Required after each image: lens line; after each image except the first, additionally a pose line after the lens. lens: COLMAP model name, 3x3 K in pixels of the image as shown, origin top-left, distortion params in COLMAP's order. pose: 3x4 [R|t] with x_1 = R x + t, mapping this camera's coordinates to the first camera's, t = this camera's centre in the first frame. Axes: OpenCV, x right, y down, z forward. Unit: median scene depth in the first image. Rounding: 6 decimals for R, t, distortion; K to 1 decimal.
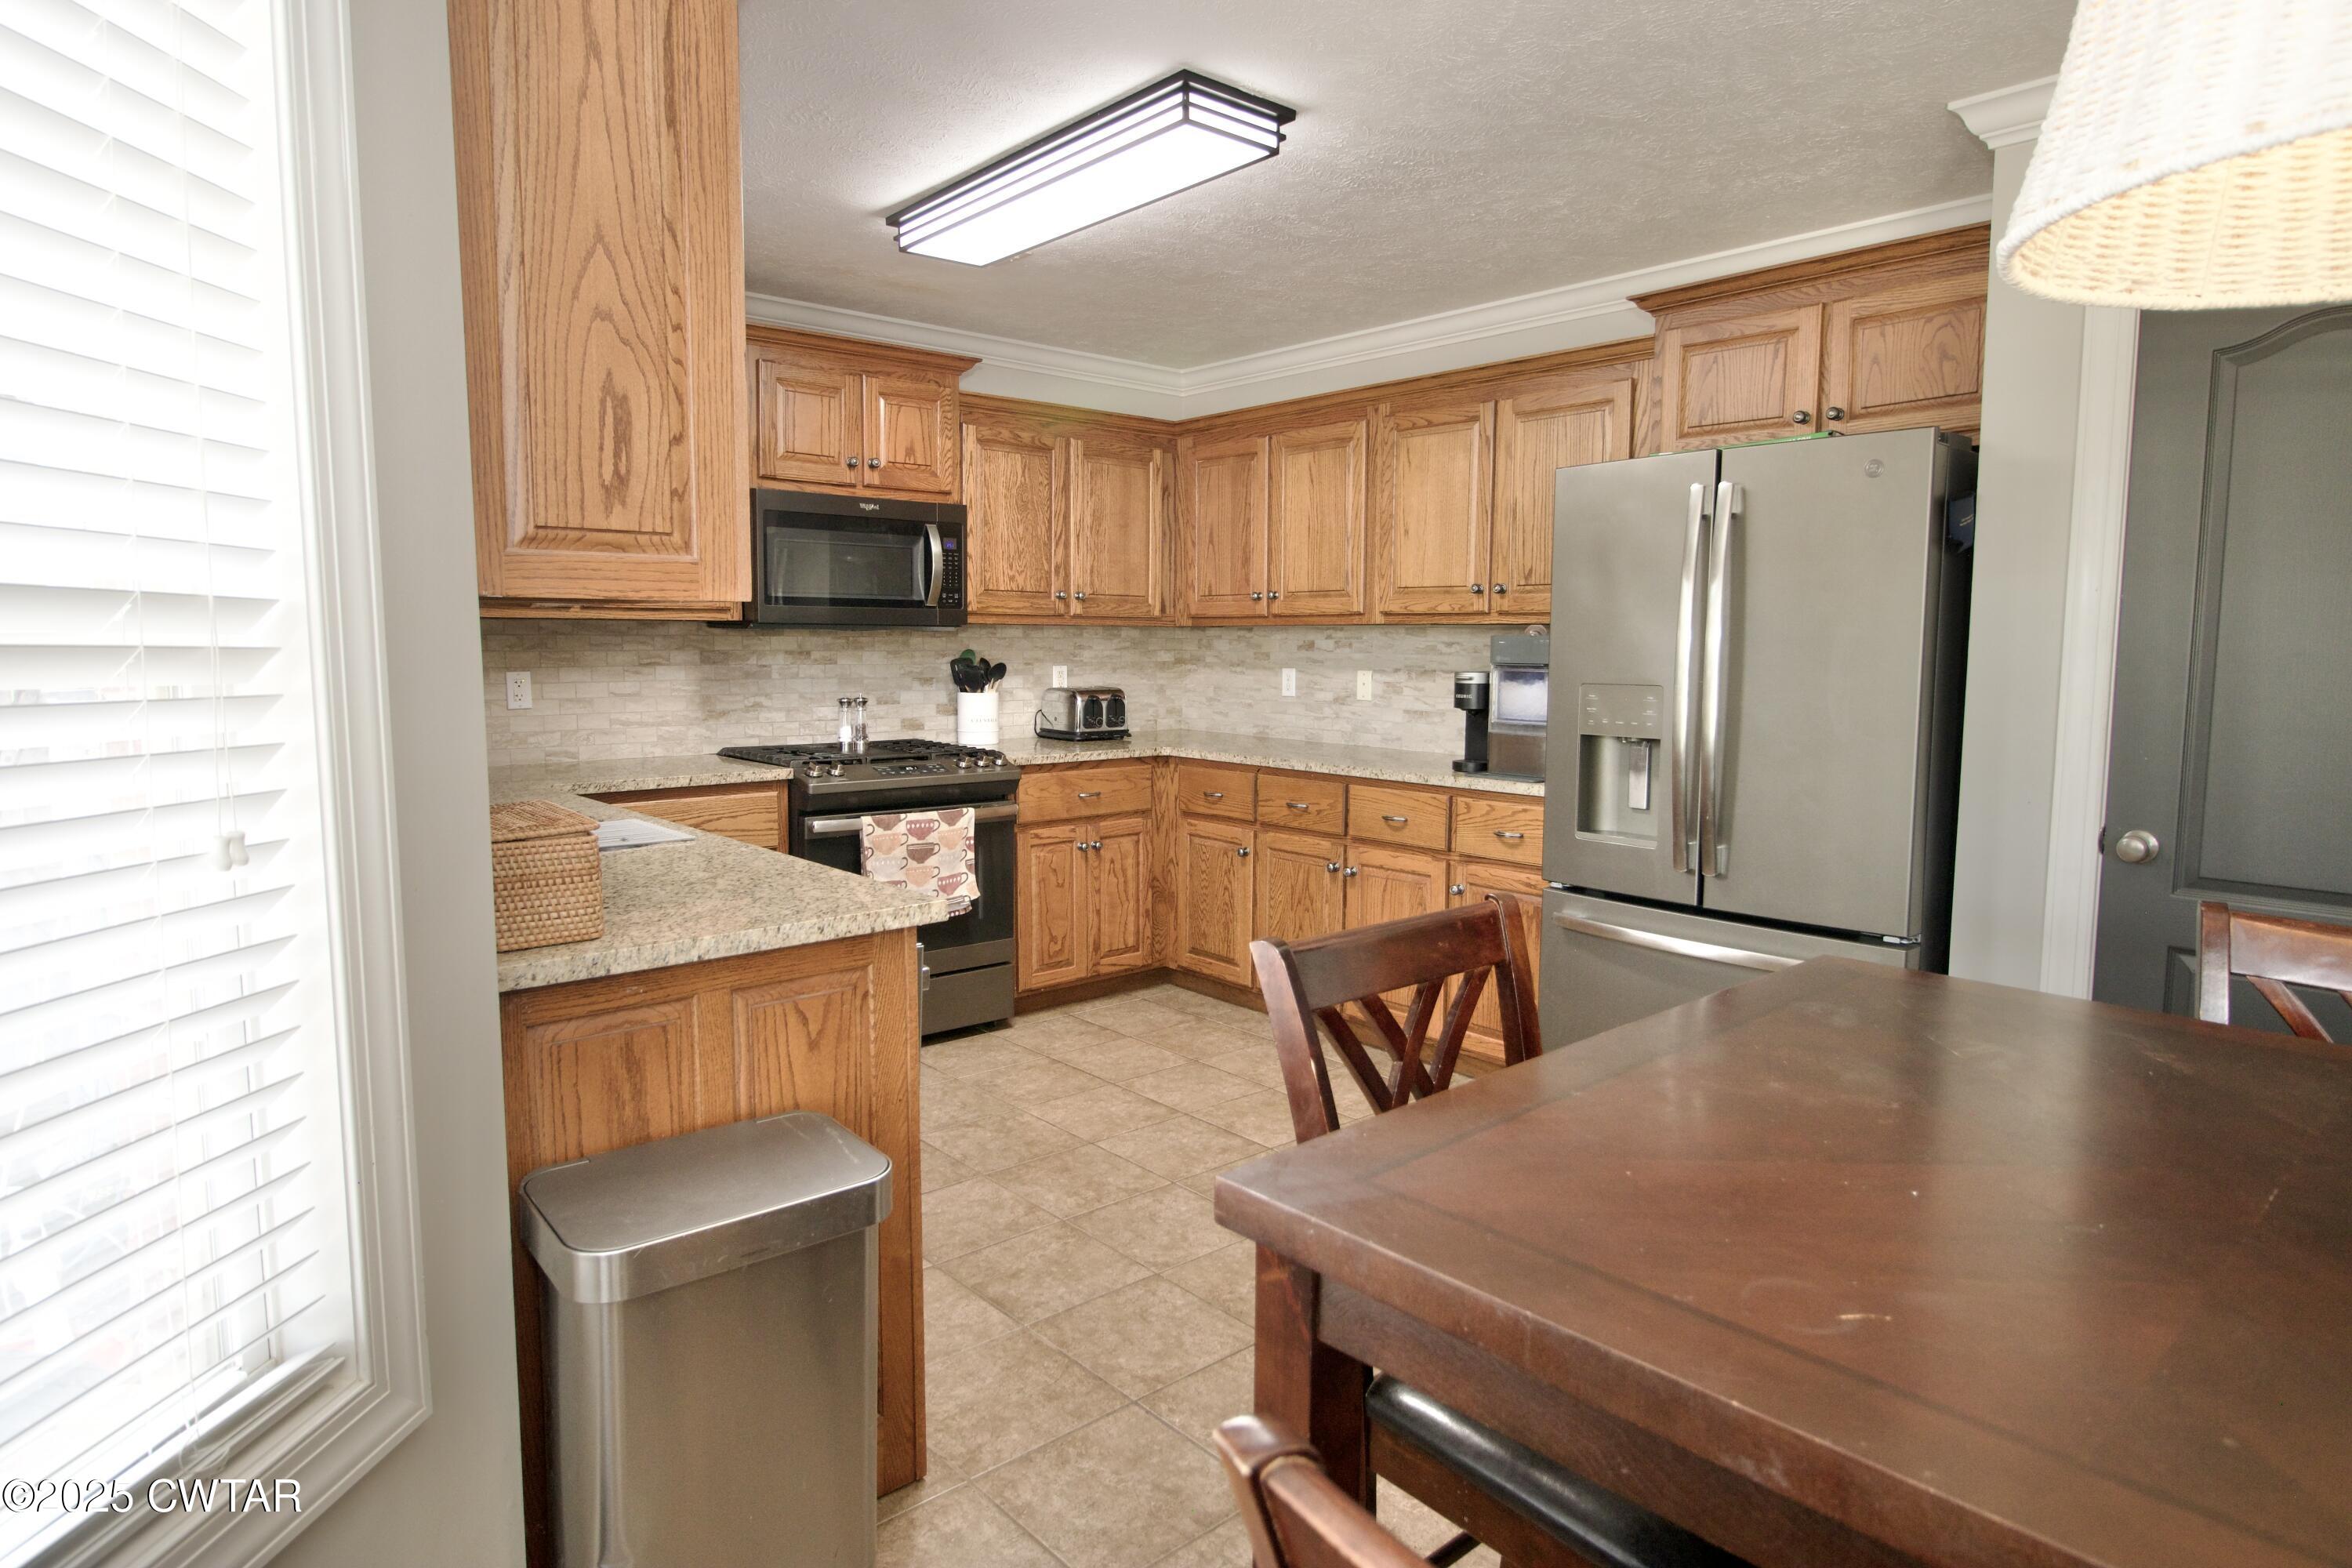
lens RADIAL K [[1334.8, 0, 1179.7], [0, 1334.8, 772.9], [0, 0, 1]] dist [-0.001099, -0.001056]
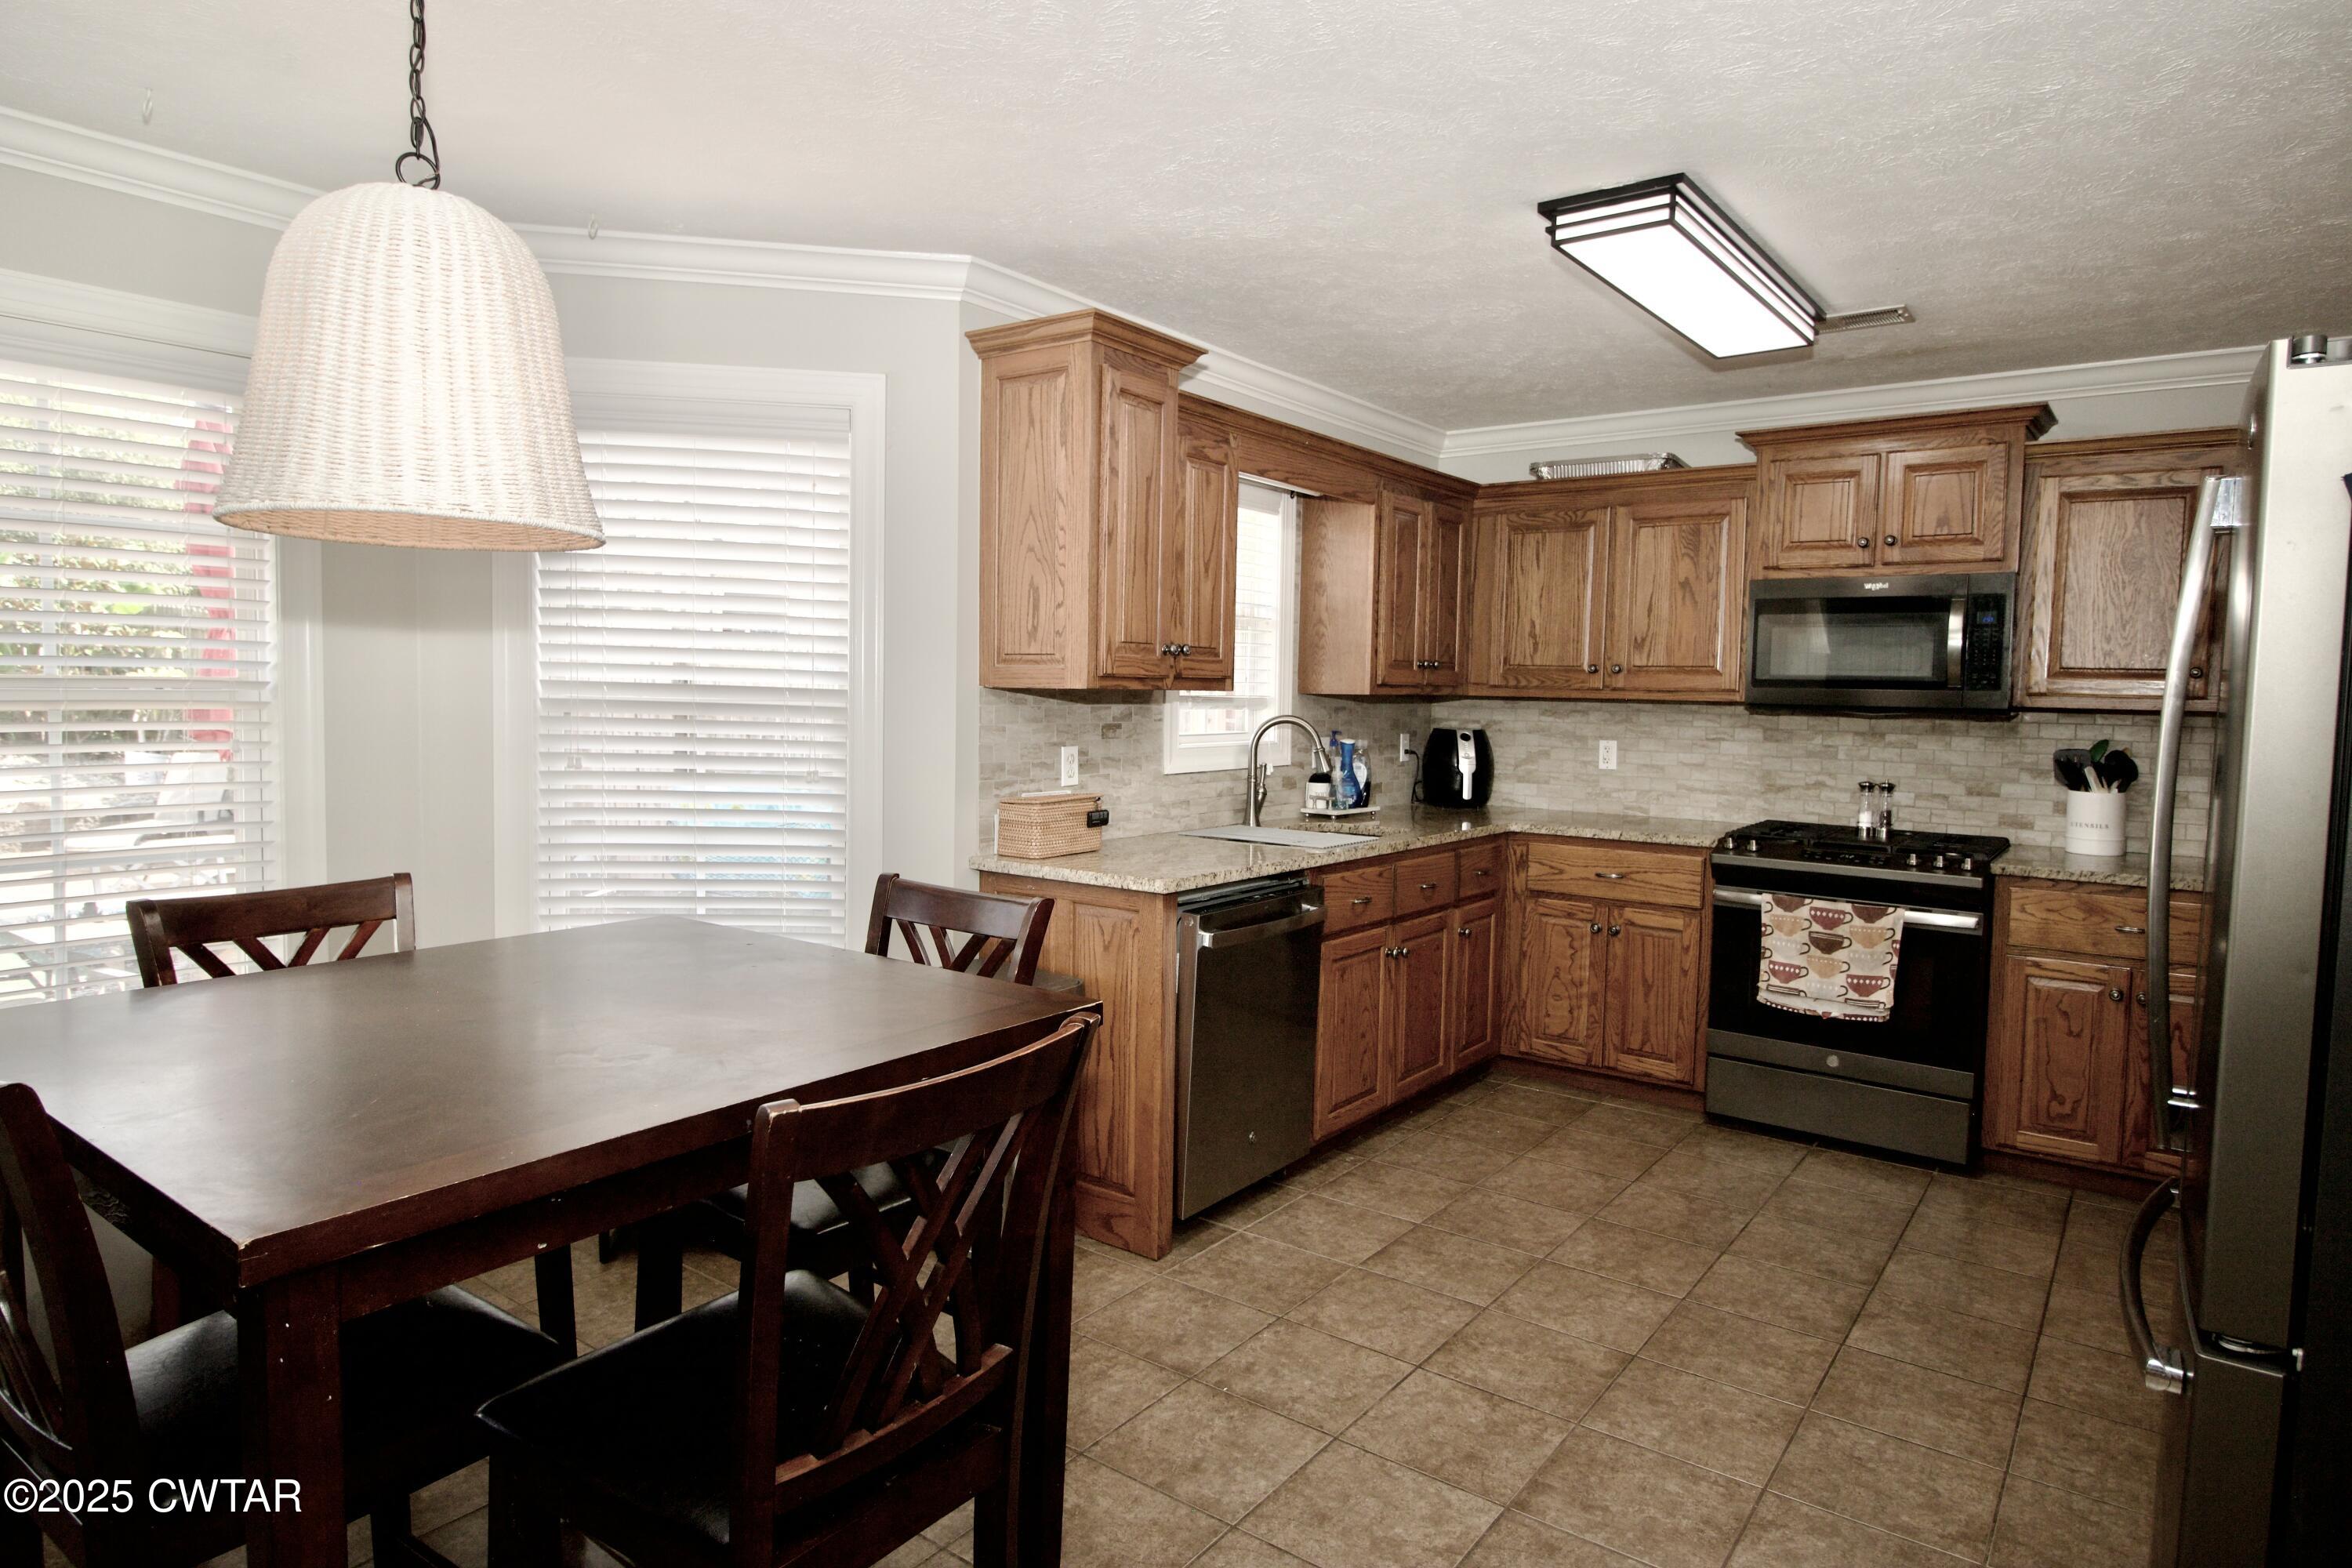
lens RADIAL K [[1334.8, 0, 1172.0], [0, 1334.8, 776.6], [0, 0, 1]] dist [-0.001099, -0.001056]
pose [[0.204333, 0.063160, -0.976862, 0.630261], [-0.117539, 0.992280, 0.039571, -0.041039], [0.971819, 0.106734, 0.210179, 0.318864]]
